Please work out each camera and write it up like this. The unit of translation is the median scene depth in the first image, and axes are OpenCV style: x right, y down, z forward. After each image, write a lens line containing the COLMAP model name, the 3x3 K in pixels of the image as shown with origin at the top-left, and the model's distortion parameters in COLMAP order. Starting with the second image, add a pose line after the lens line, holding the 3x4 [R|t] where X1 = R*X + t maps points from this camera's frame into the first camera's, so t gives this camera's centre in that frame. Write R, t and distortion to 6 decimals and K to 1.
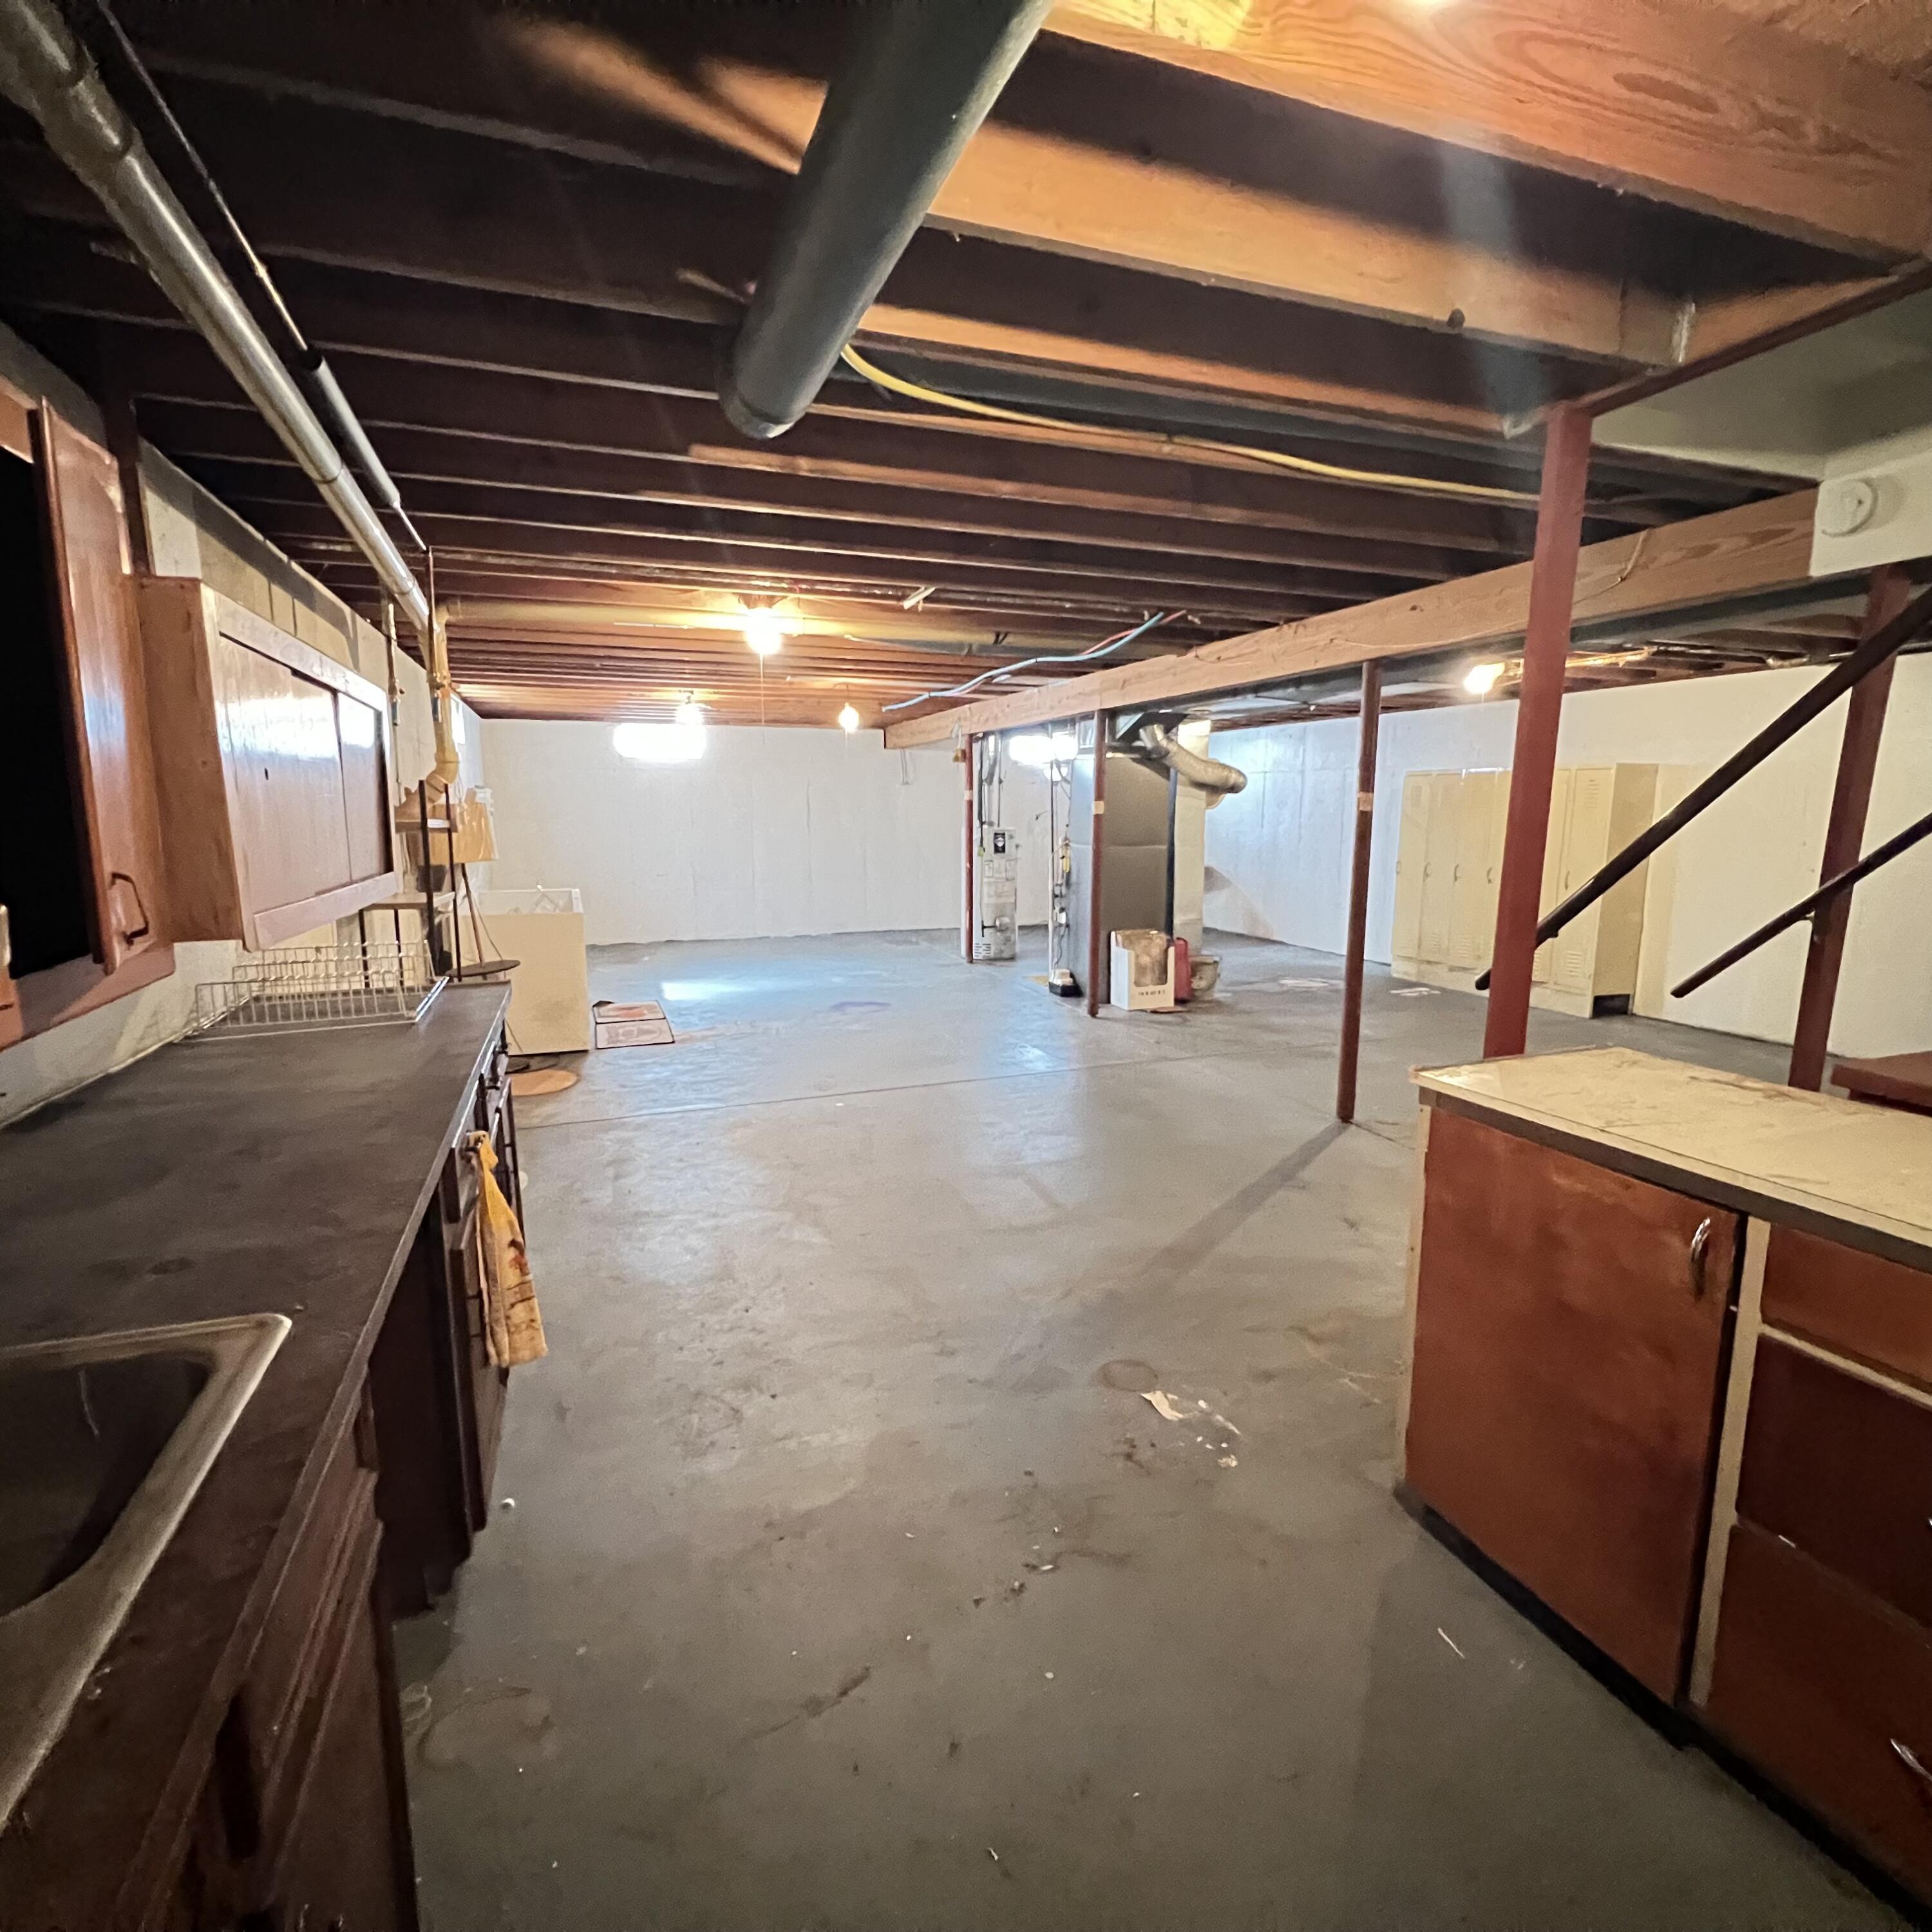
lens RADIAL K [[1032.3, 0, 960.7], [0, 1032.3, 968.0], [0, 0, 1]] dist [-0.001238, 0.001096]
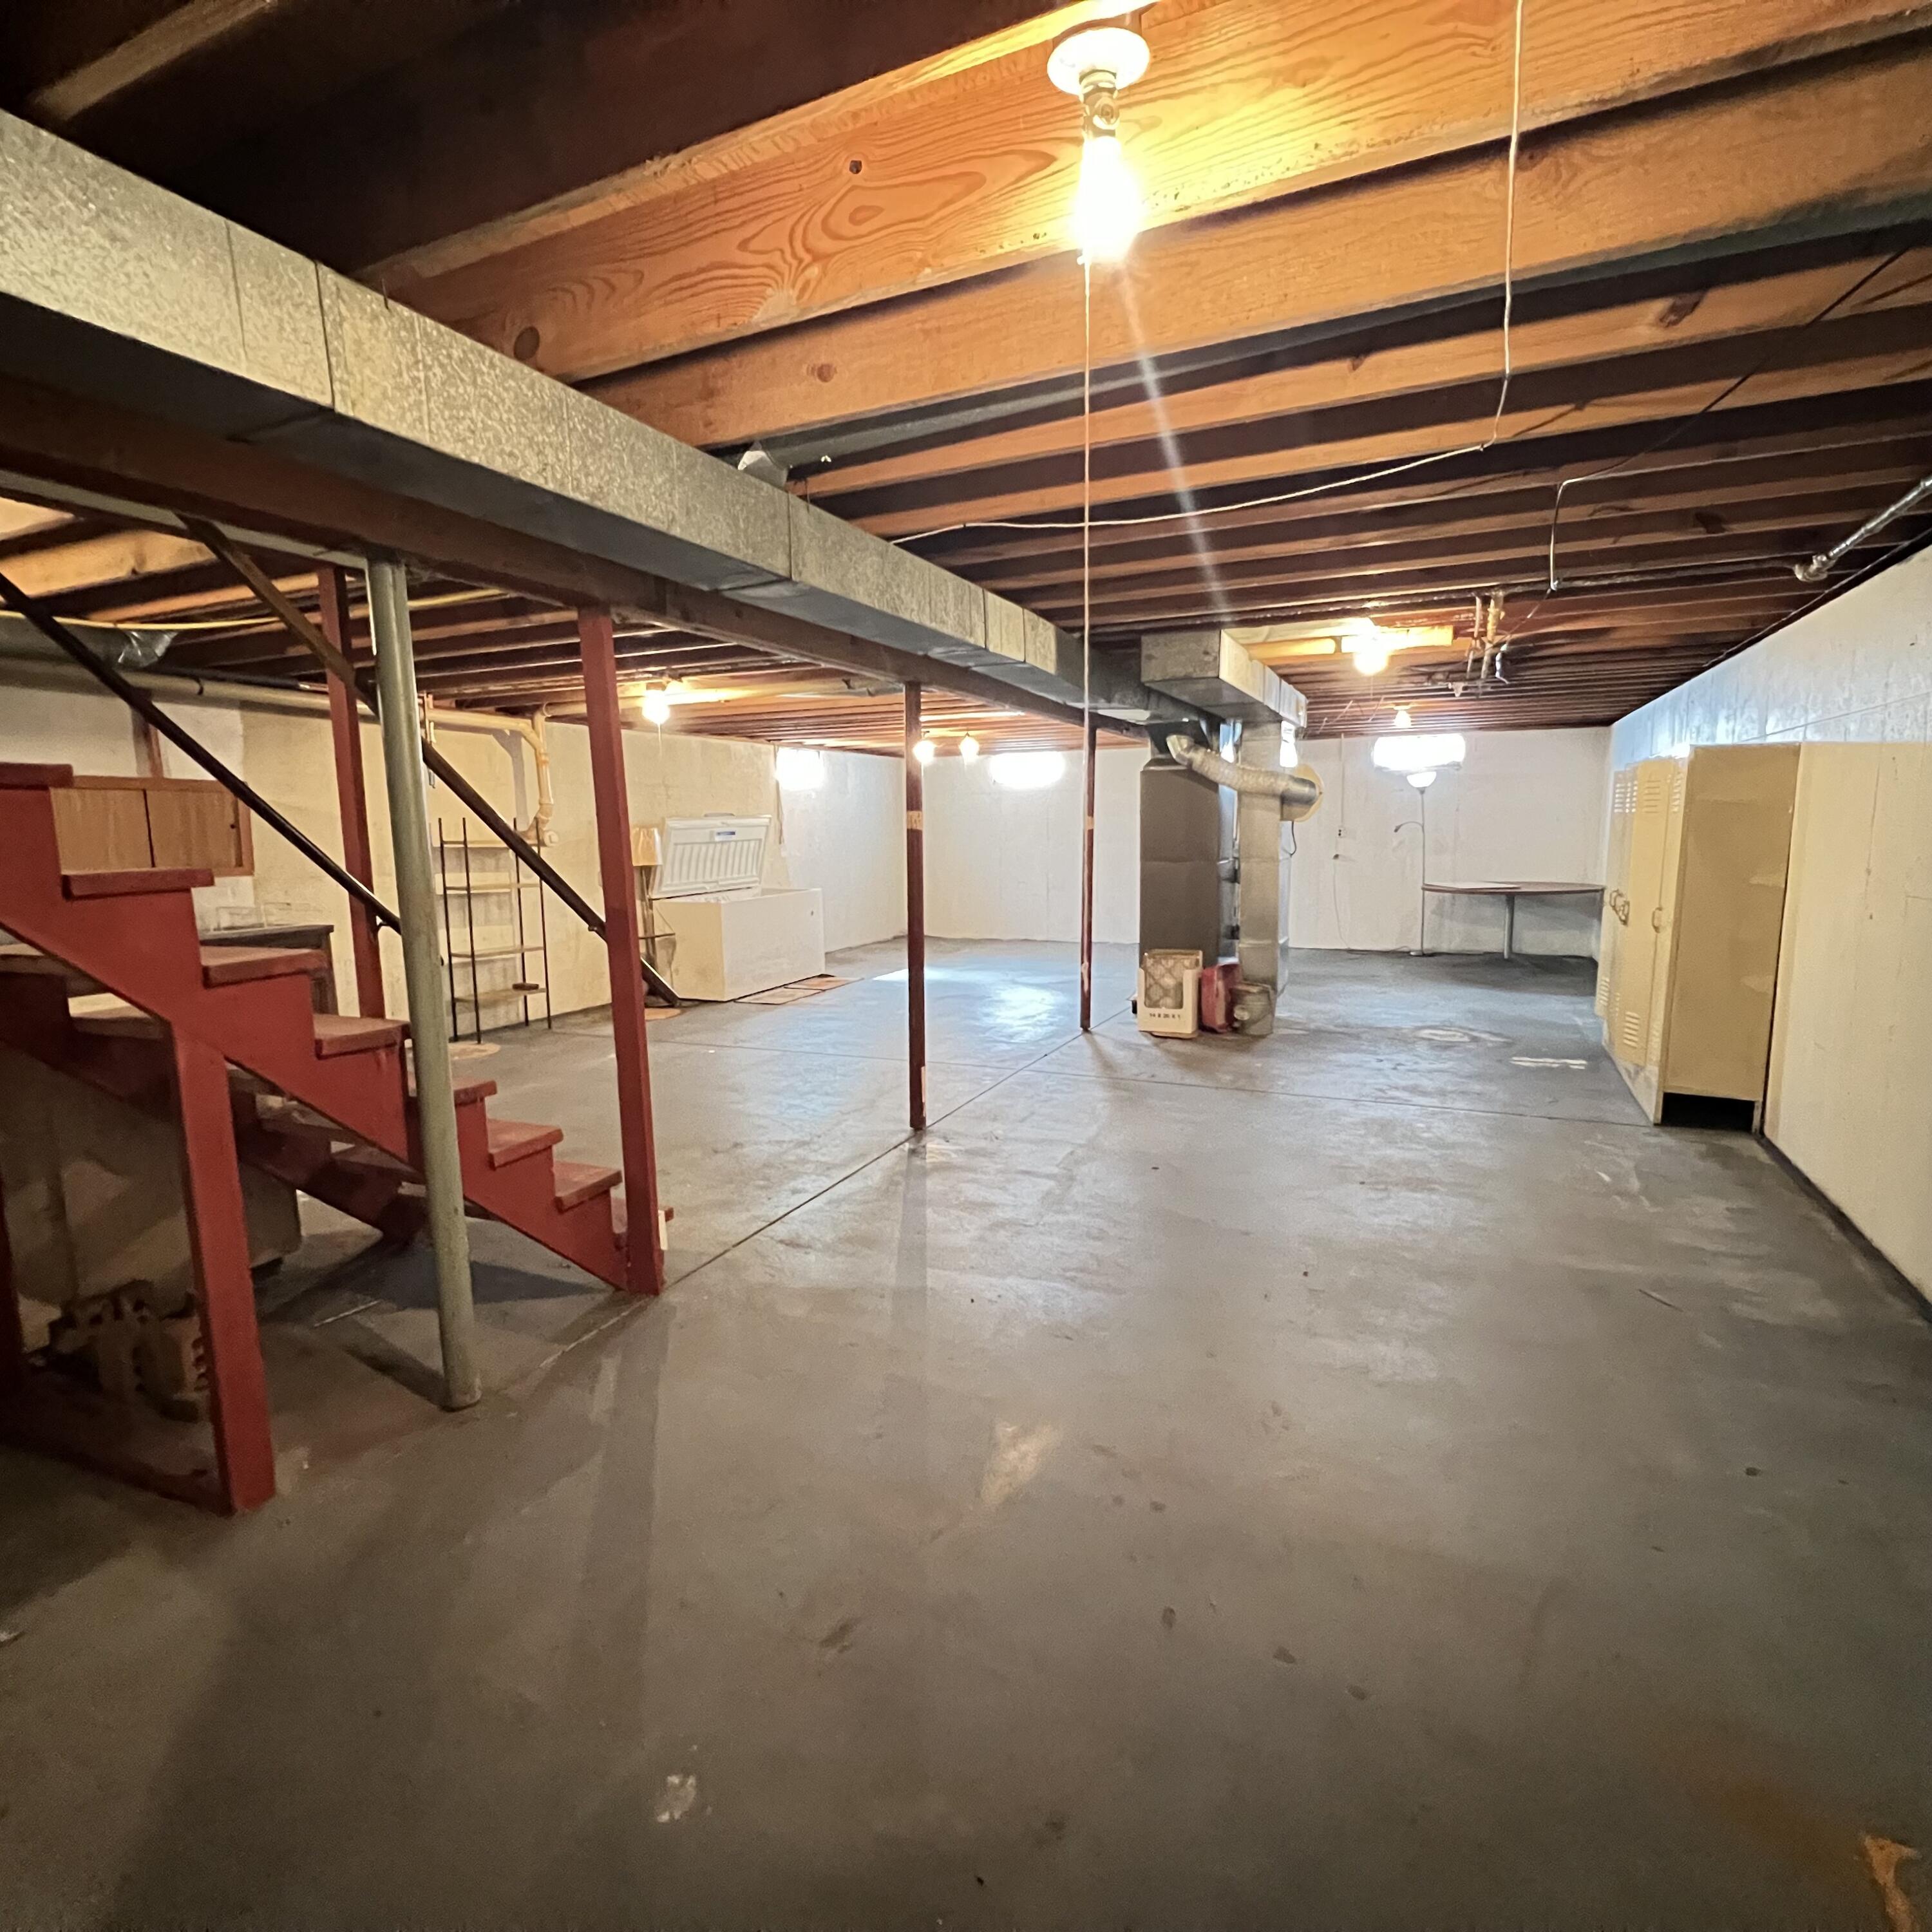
lens RADIAL K [[1032.3, 0, 969.6], [0, 1032.3, 969.5], [0, 0, 1]] dist [-0.001238, 0.001096]
pose [[0.719777, 0.086051, -0.688851, 0.708093], [-0.091272, 0.995404, 0.028977, -0.029105], [0.688179, 0.042016, 0.724323, 0.178450]]
